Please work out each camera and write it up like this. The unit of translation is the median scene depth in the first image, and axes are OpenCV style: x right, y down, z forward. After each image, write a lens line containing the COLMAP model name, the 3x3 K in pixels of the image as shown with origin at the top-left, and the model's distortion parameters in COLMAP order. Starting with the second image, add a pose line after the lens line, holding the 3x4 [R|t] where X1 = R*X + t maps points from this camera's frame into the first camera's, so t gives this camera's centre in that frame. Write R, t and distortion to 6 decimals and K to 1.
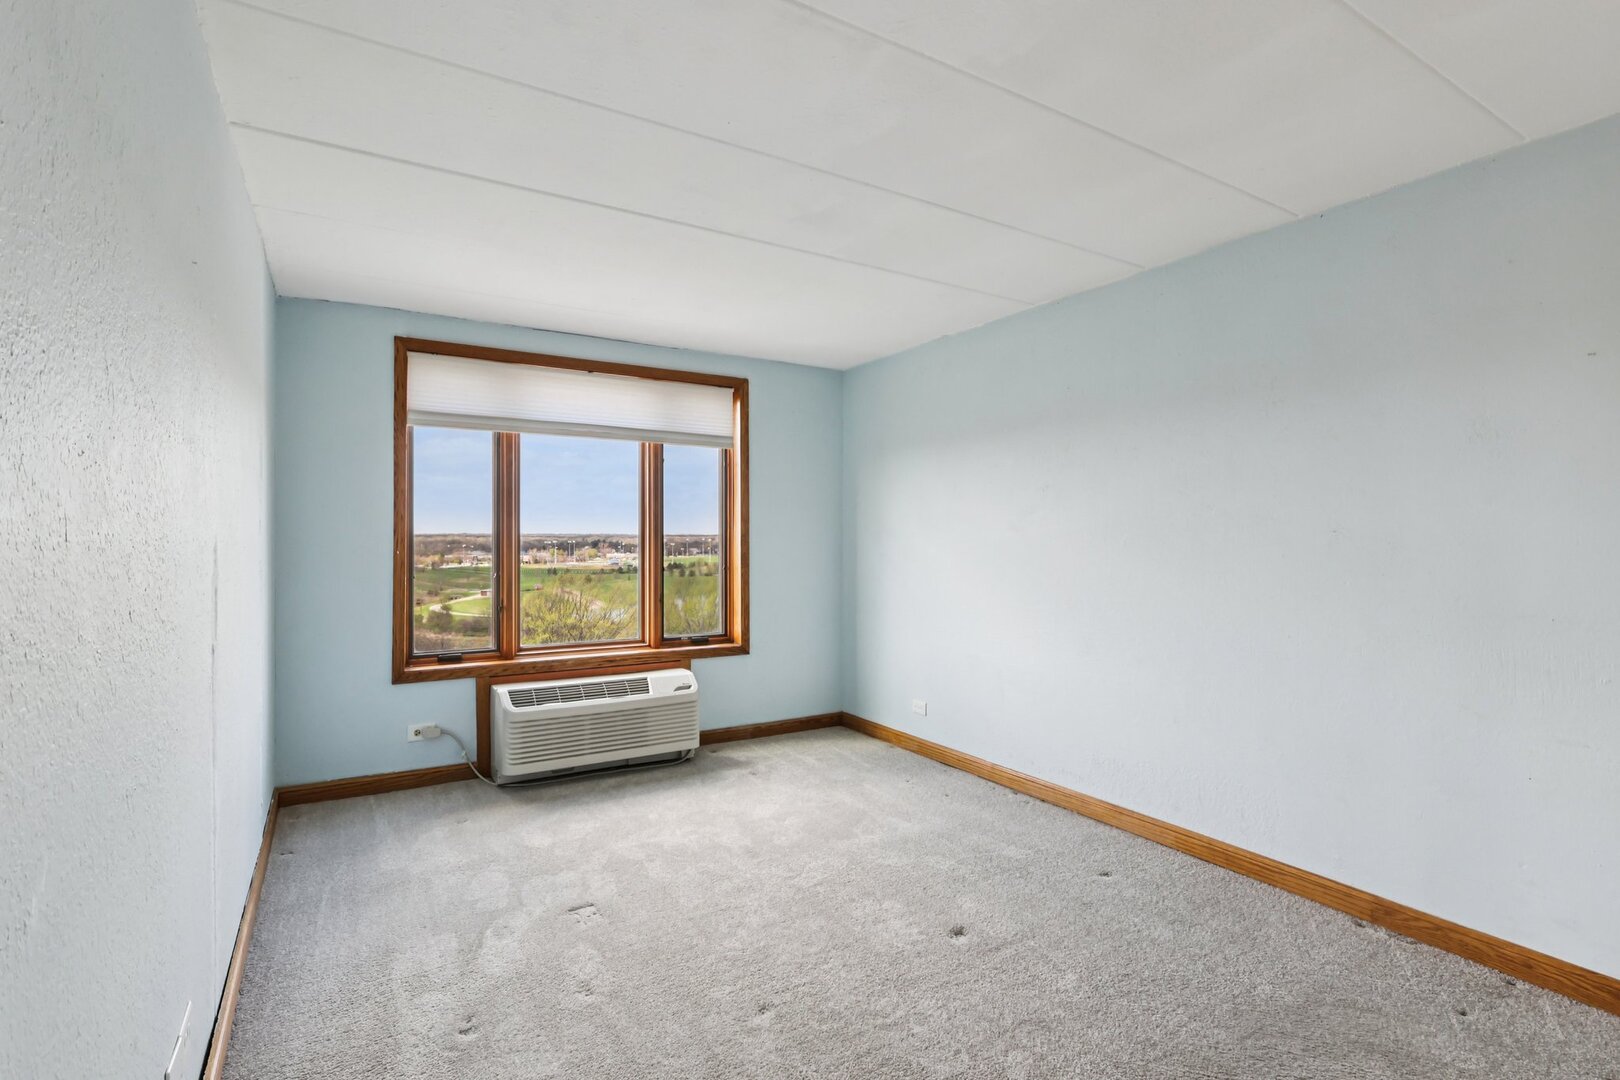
lens RADIAL K [[764.1, 0, 813.1], [0, 764.1, 544.4], [0, 0, 1]] dist [0.000835, 0.000907]
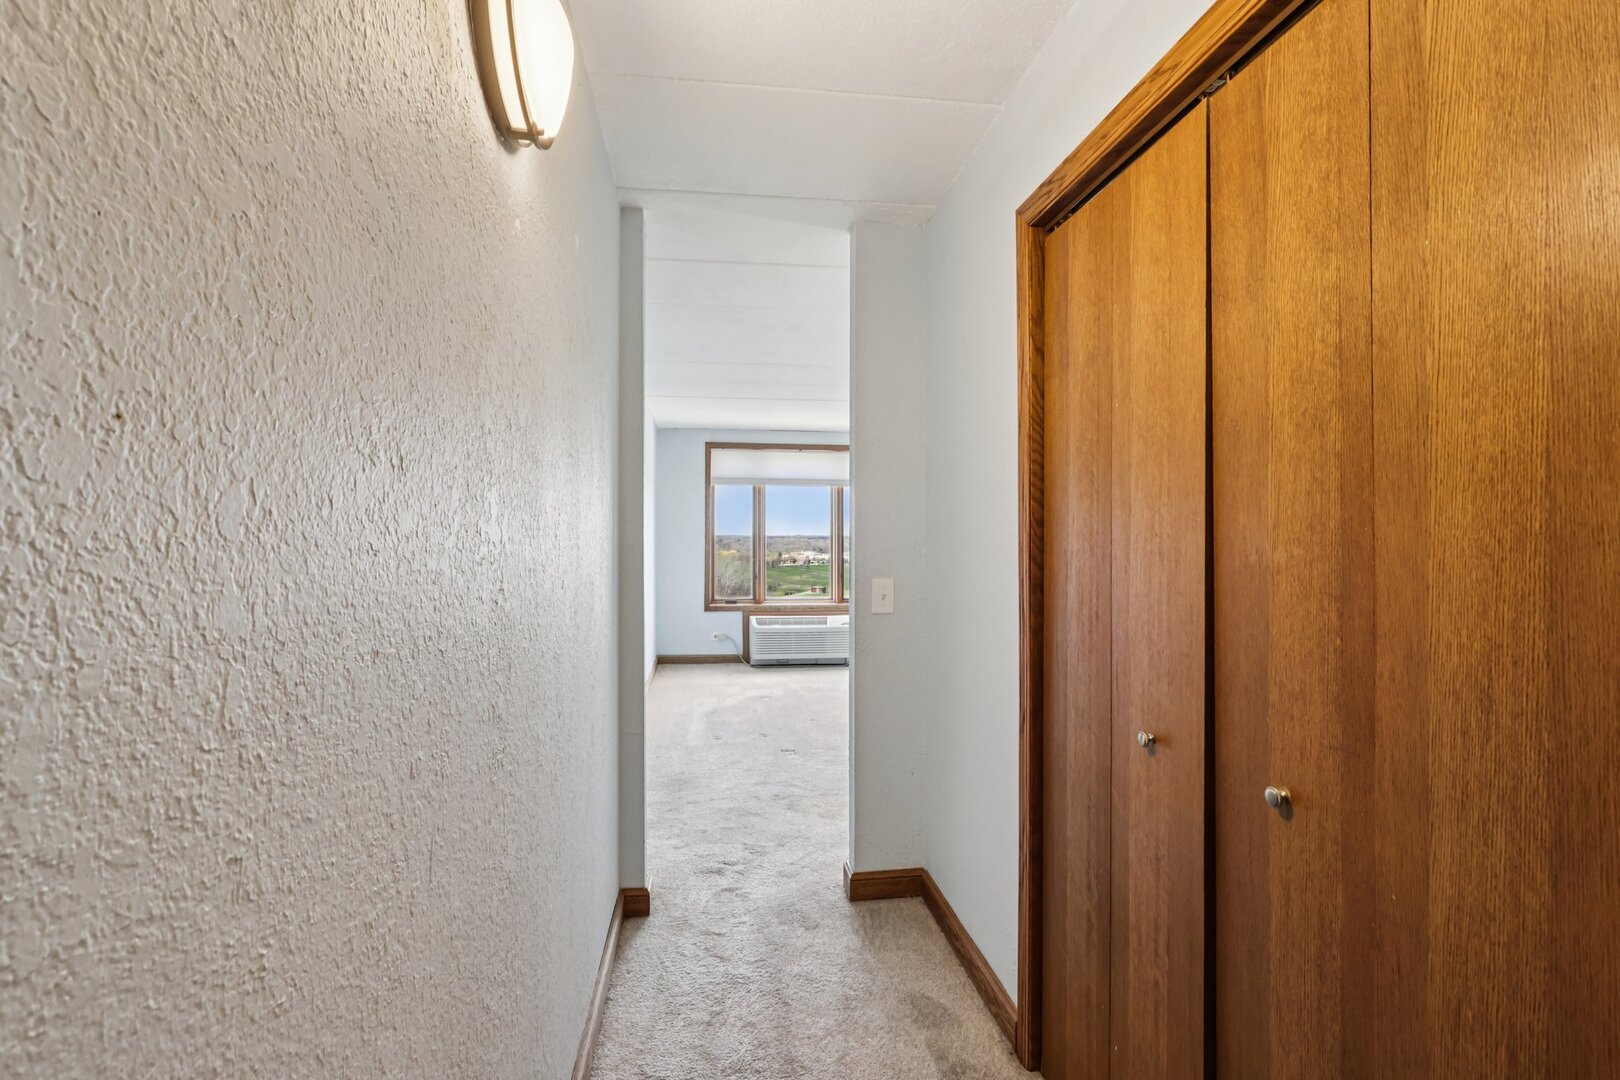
lens RADIAL K [[764.1, 0, 813.1], [0, 764.1, 544.4], [0, 0, 1]] dist [0.000835, 0.000907]
pose [[0.917585, -0.001519, -0.397538, 0.506144], [0.001319, 0.999999, -0.000778, 0.004794], [0.397538, 0.000190, 0.917586, -0.727722]]
